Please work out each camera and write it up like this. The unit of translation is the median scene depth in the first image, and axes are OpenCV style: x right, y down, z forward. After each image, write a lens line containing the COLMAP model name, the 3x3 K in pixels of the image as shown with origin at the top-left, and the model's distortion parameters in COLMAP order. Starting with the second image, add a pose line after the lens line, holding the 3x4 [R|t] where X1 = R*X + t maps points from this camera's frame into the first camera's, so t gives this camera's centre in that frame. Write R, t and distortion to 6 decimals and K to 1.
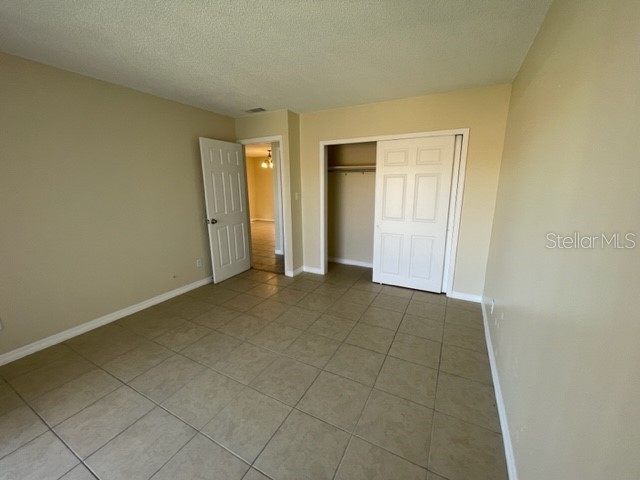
lens RADIAL K [[258.7, 0, 320.3], [0, 258.7, 240.9], [0, 0, 1]] dist [-0.001300, -0.000136]
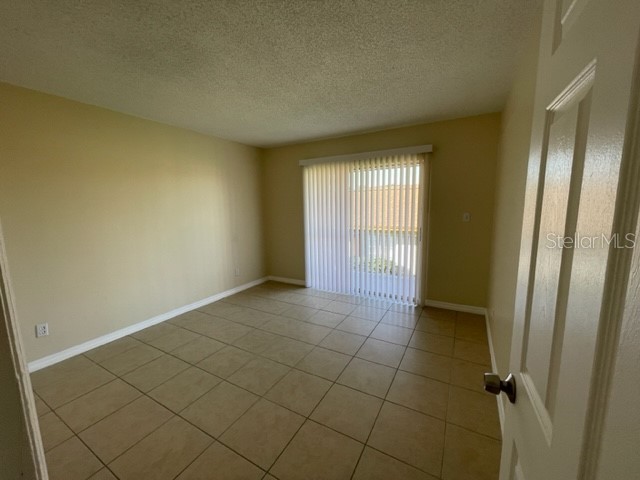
lens RADIAL K [[258.7, 0, 319.8], [0, 258.7, 241.0], [0, 0, 1]] dist [-0.001300, -0.000136]
pose [[-0.999387, 0.016924, 0.030660, -0.458979], [0.026408, 0.939199, 0.342356, -0.397600], [-0.023001, 0.342956, -0.939070, 1.870698]]
